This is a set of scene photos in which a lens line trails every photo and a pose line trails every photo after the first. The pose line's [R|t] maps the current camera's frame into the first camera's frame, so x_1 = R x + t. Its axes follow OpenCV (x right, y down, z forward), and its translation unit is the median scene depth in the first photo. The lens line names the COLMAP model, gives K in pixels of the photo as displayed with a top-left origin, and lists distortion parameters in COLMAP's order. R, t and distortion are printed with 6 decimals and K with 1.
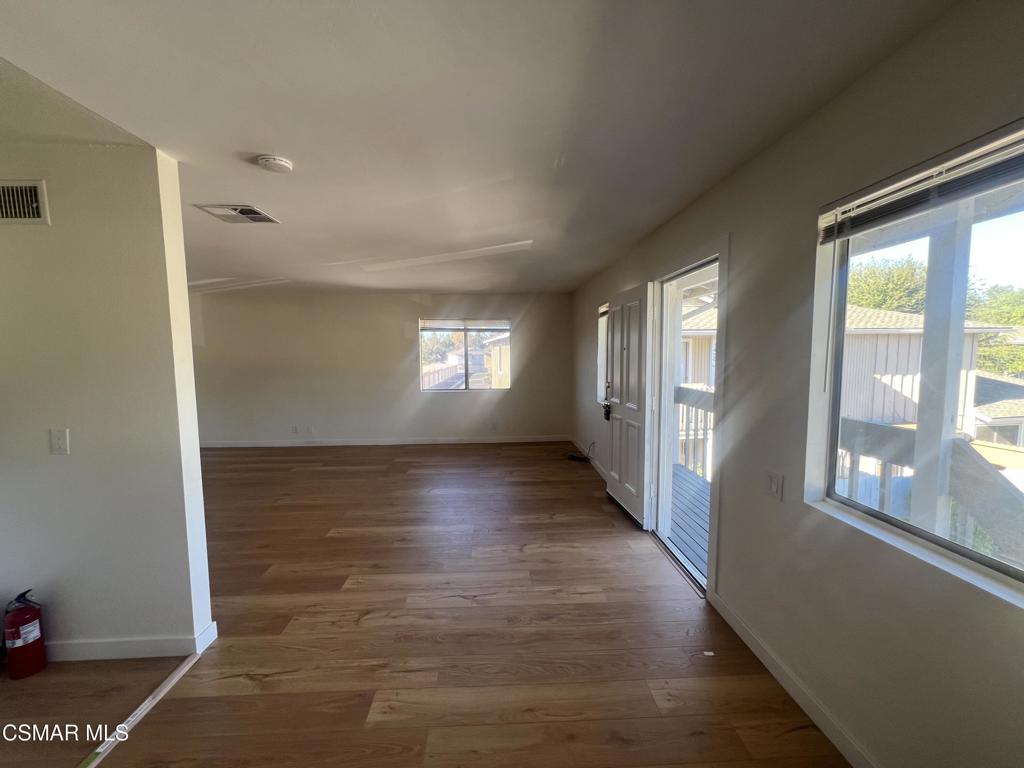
lens RADIAL K [[412.8, 0, 510.7], [0, 412.8, 387.0], [0, 0, 1]] dist [-0.000534, -0.000124]
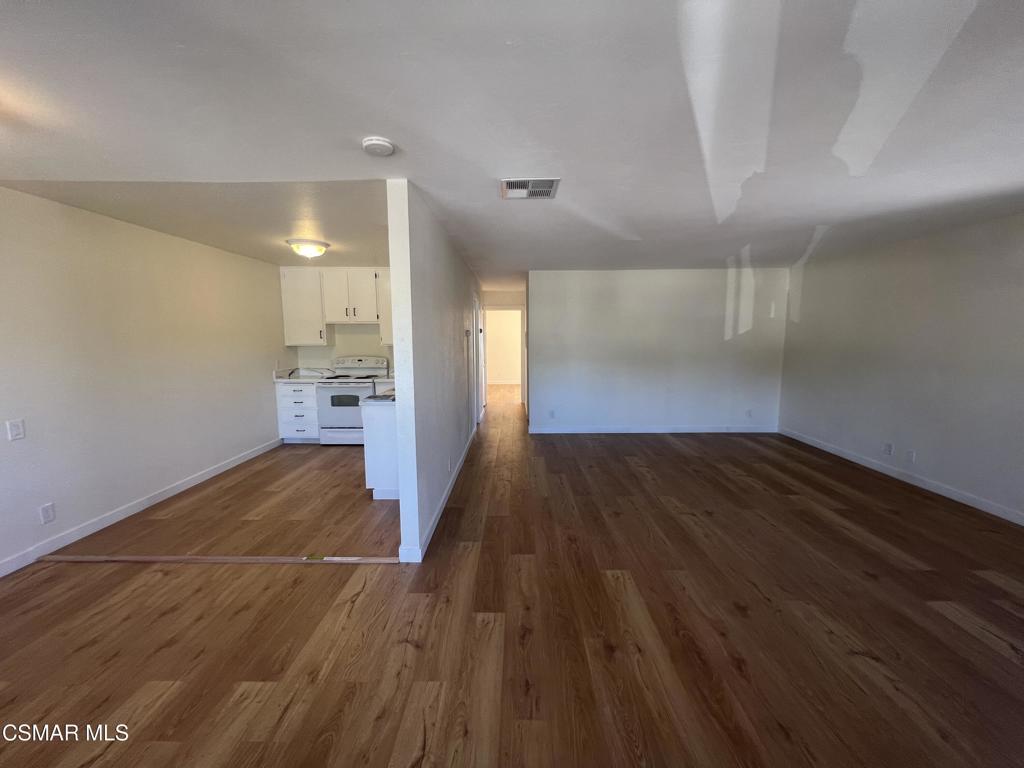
lens RADIAL K [[409.7, 0, 513.0], [0, 409.7, 384.8], [0, 0, 1]] dist [-0.000640, 0.000038]
pose [[-0.054287, 0.131620, -0.989813, 0.326022], [-0.080076, 0.987508, 0.135705, -0.087711], [0.995309, 0.086627, -0.043070, 0.970851]]
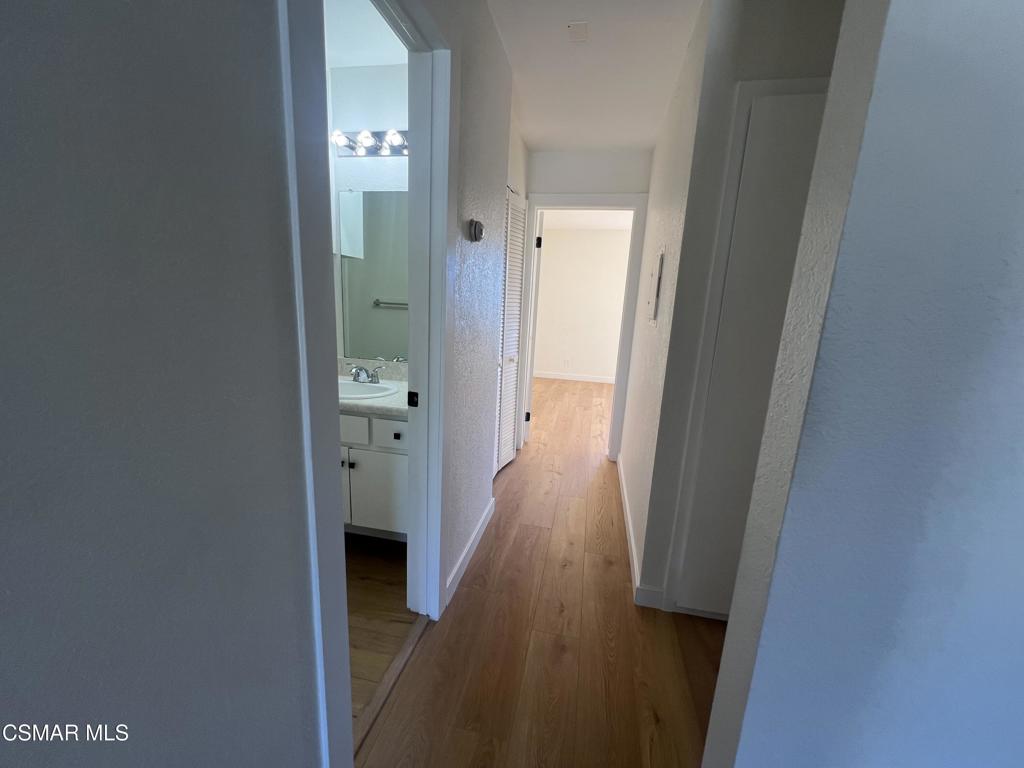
lens RADIAL K [[406.0, 0, 511.7], [0, 406.0, 381.0], [0, 0, 1]] dist [-0.025095, -0.000028]
pose [[-0.247296, 0.192588, -0.949608, -1.562169], [-0.130226, 0.964550, 0.229532, 0.004987], [0.960149, 0.180426, -0.213449, 0.851224]]
